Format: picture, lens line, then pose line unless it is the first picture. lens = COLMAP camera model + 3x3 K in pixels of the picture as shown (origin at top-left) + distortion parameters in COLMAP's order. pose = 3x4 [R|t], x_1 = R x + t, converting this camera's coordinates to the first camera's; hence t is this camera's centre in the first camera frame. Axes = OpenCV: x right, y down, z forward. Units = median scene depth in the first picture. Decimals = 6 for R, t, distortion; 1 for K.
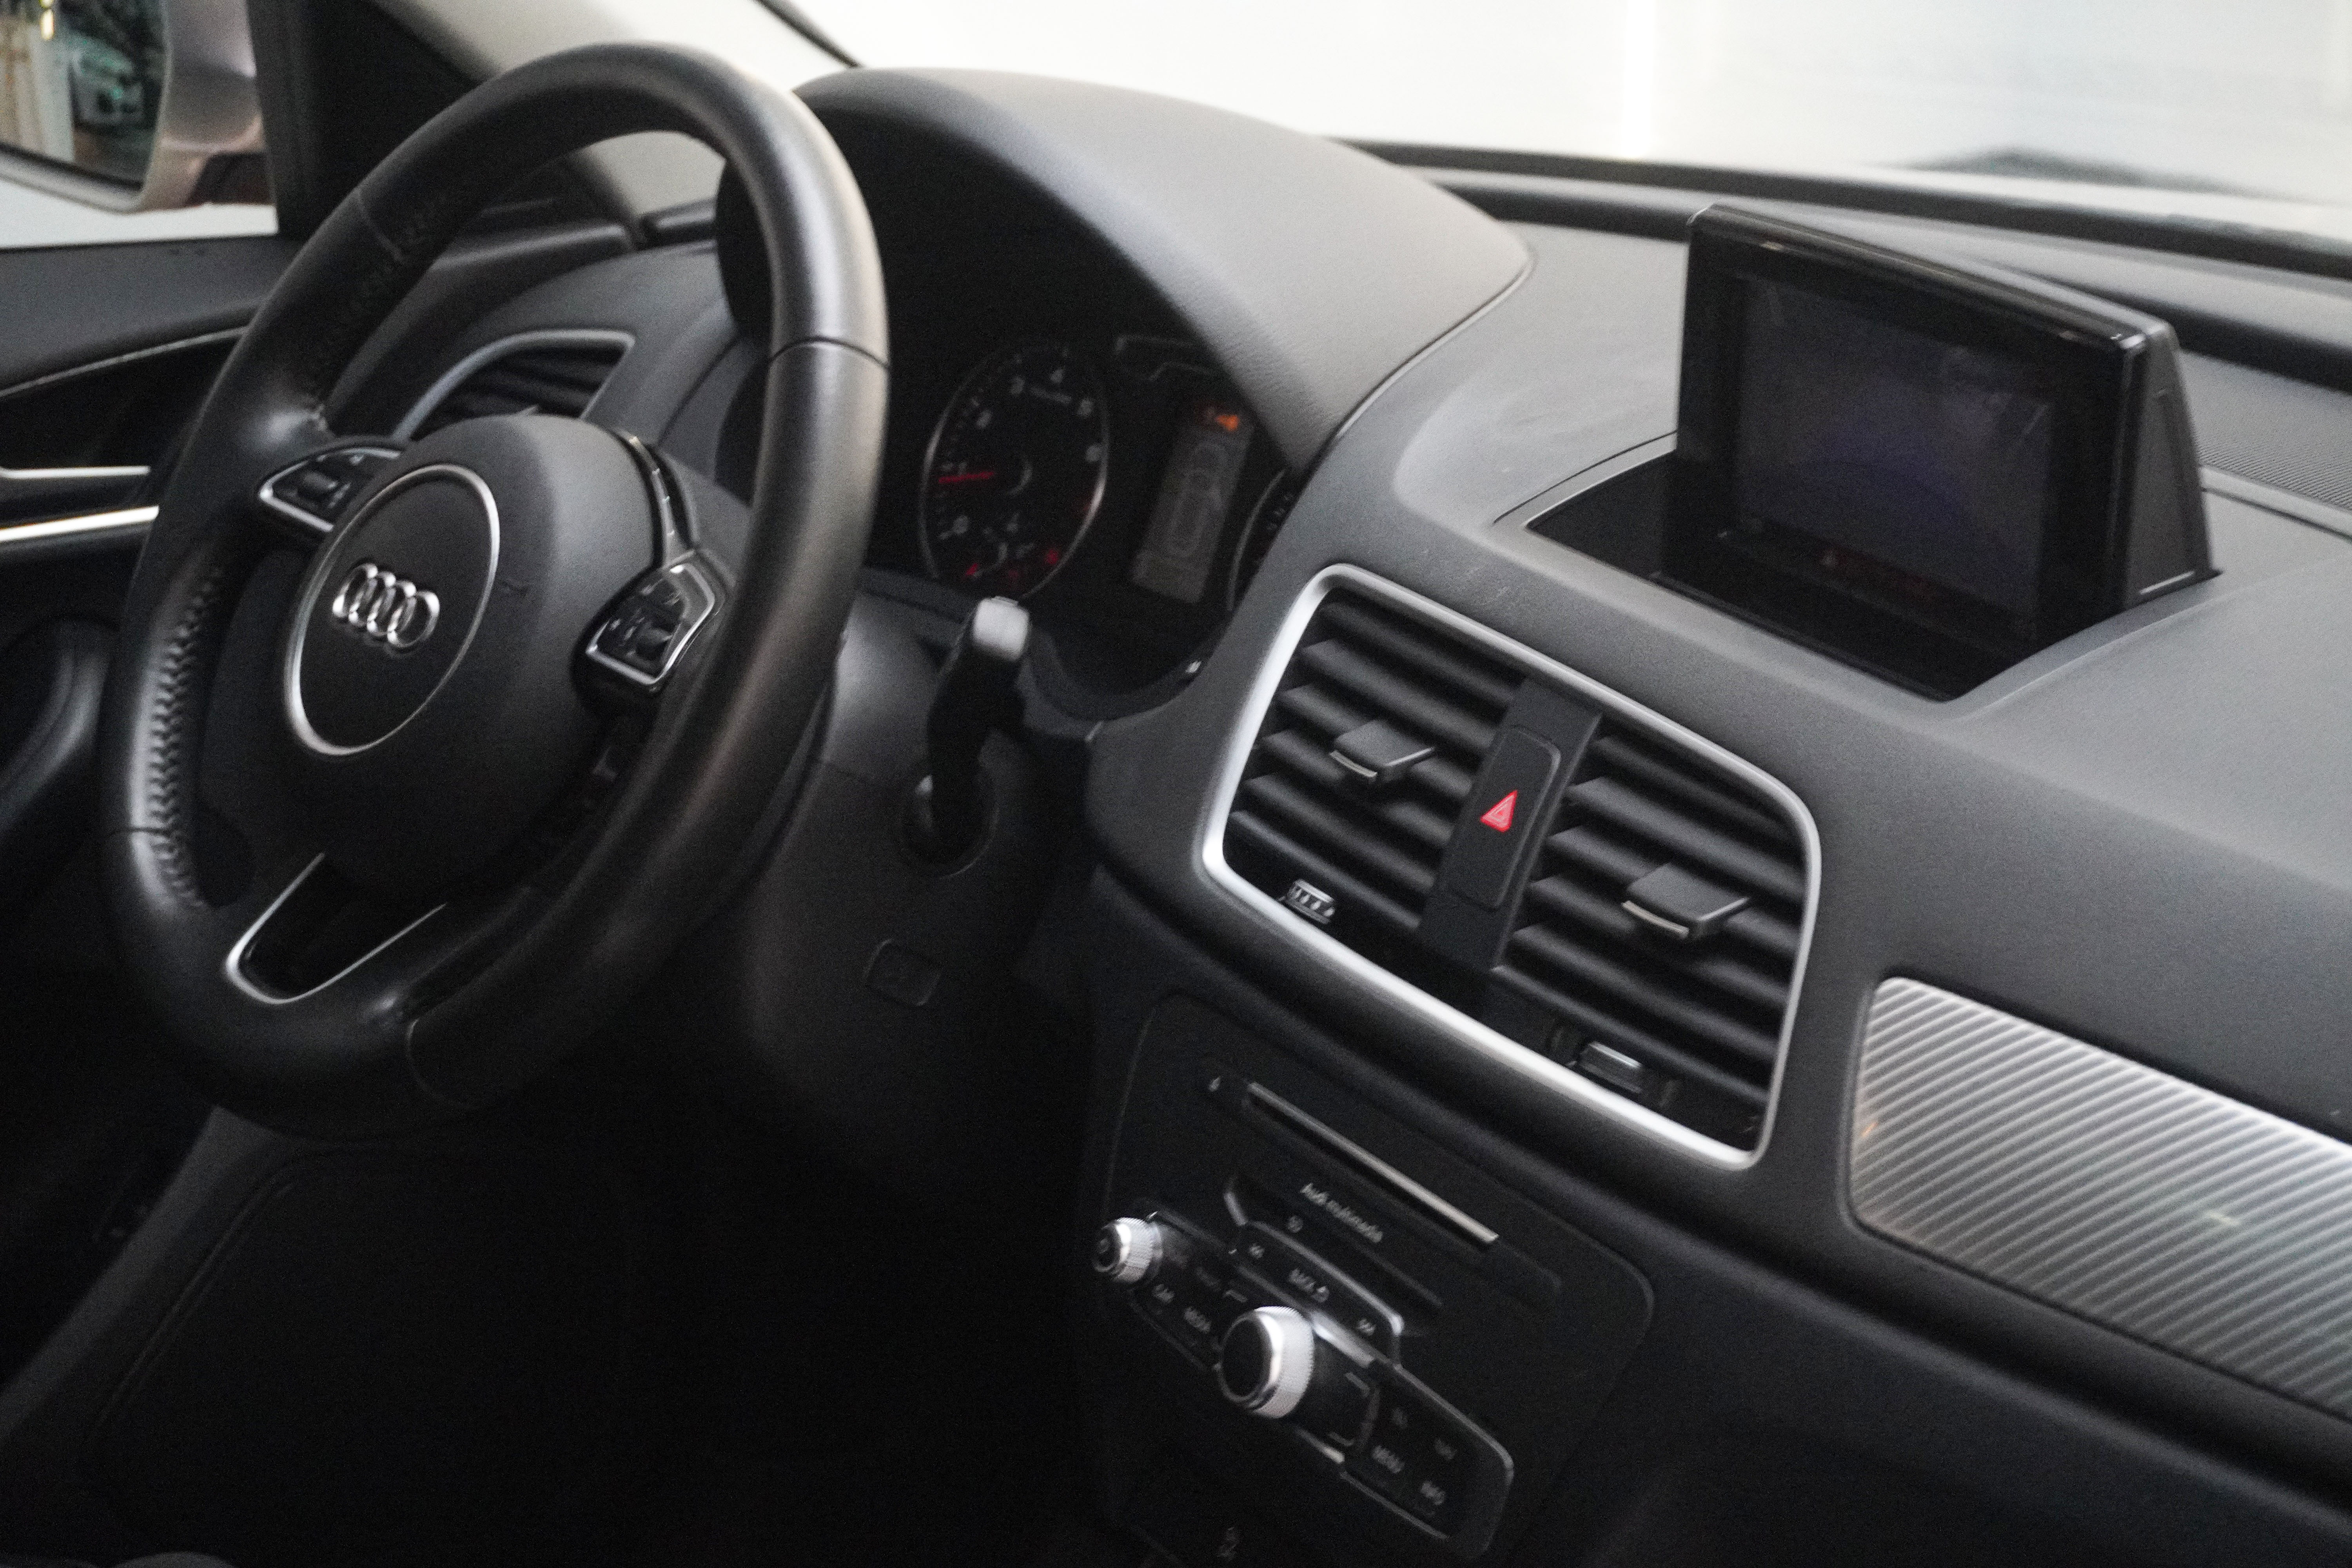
lens RADIAL K [[4433.5, 0, 1176.0], [0, 4433.5, 784.0], [0, 0, 1]] dist [-0.066011, -0.047830]
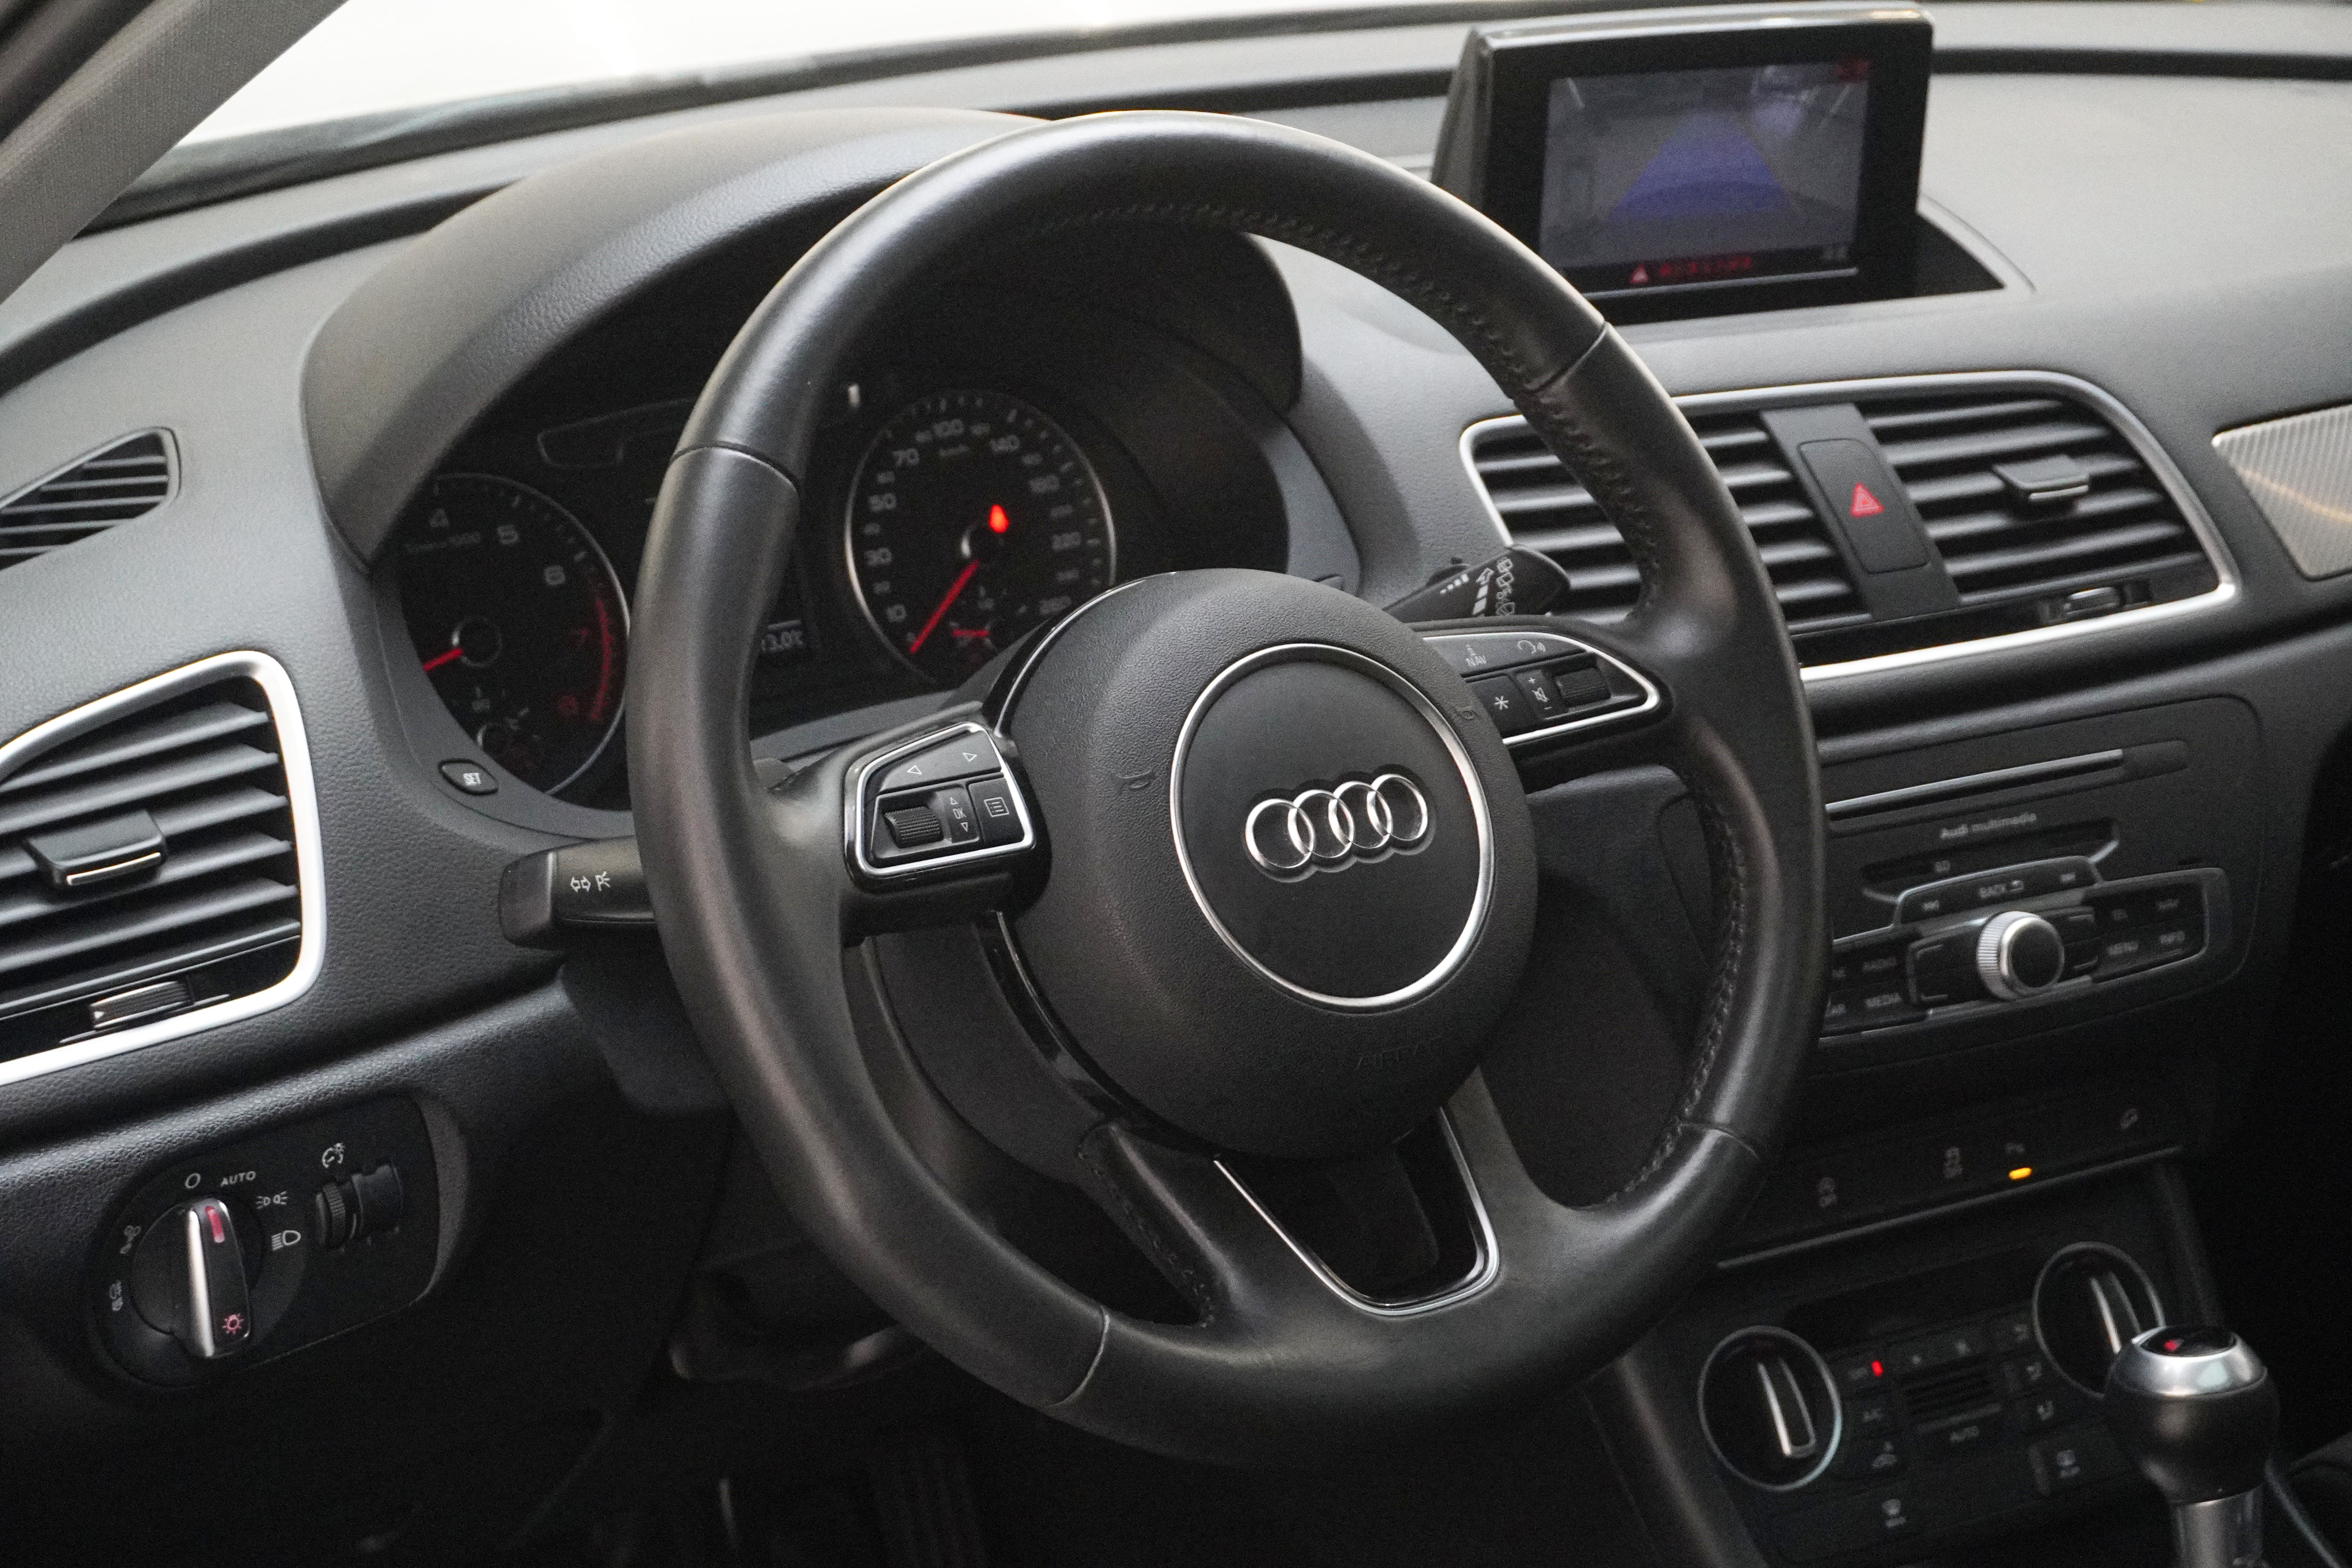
lens RADIAL K [[4065.2, 0, 1177.0], [0, 4065.2, 781.4], [0, 0, 1]] dist [0.032675, 0.045405]
pose [[0.014929, -0.352752, 0.935598, -1.039727], [0.278469, 0.900149, 0.334943, -0.364364], [-0.960329, 0.255534, 0.111669, 1.091600]]
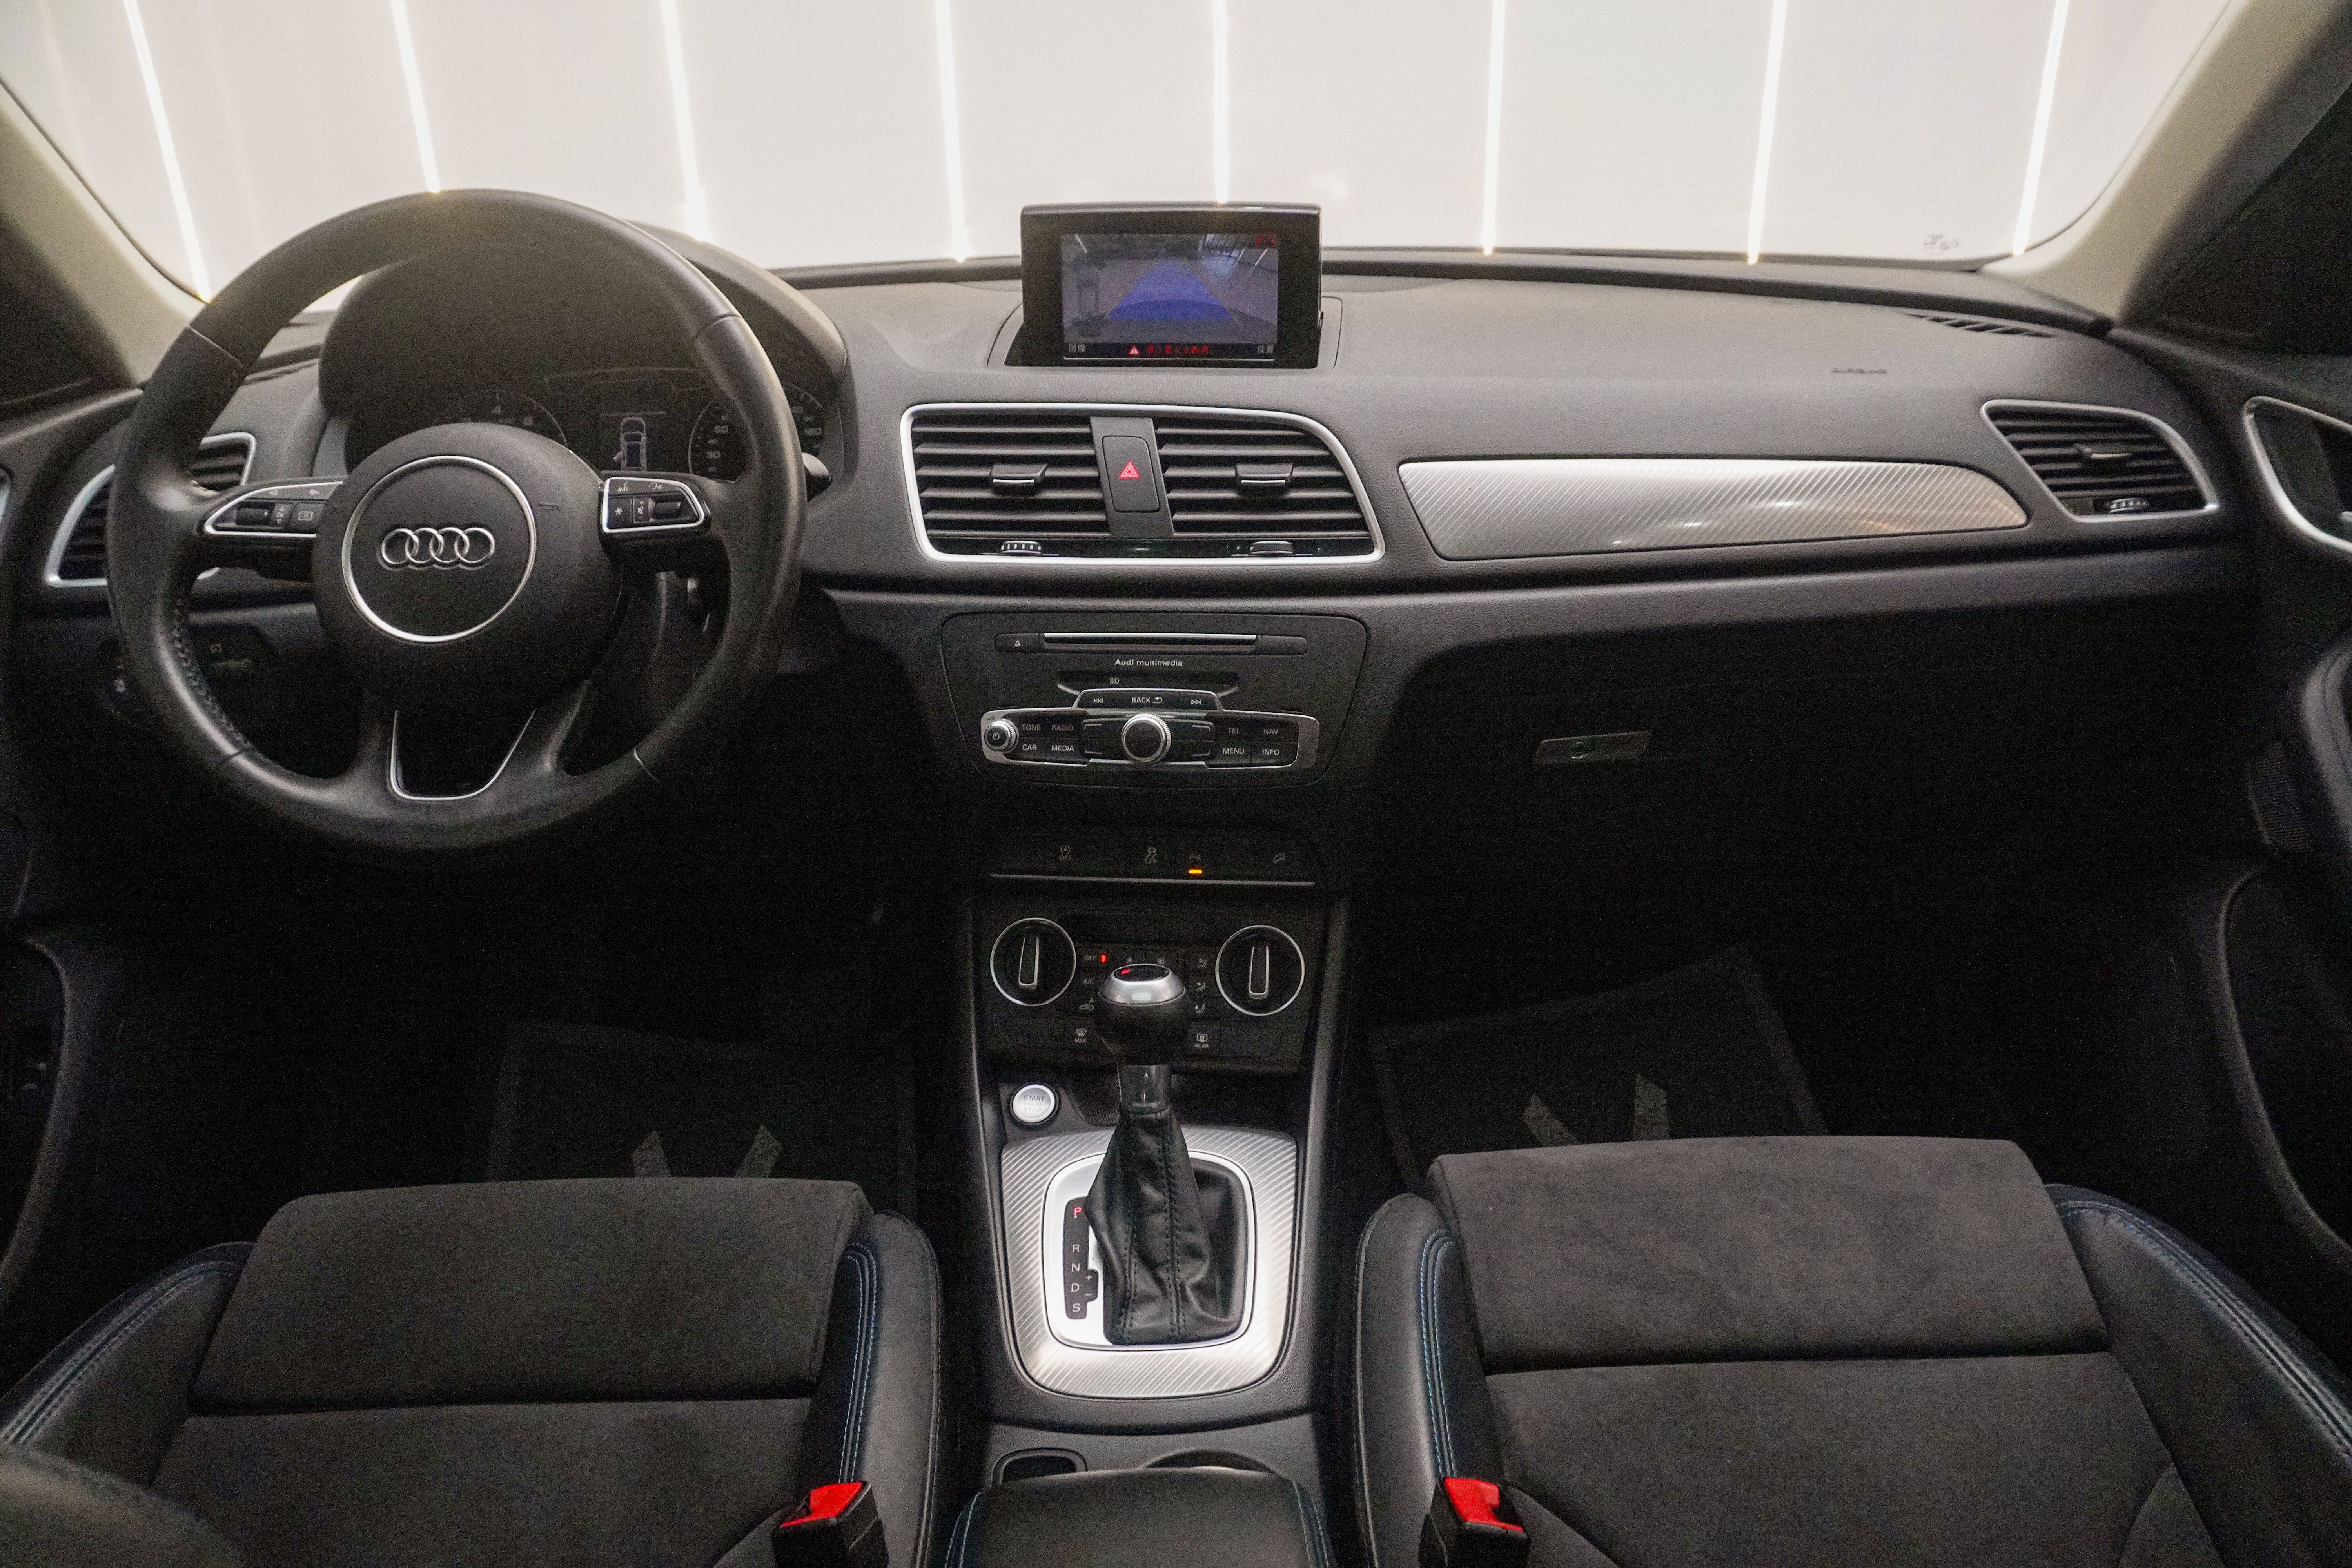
lens RADIAL K [[1609.9, 0, 1178.8], [0, 1609.9, 790.7], [0, 0, 1]] dist [-0.003841, -0.000492]
pose [[0.604364, -0.335329, 0.722702, -0.546278], [0.273023, 0.939354, 0.207537, -0.004210], [-0.748467, 0.071886, 0.659265, 0.474433]]
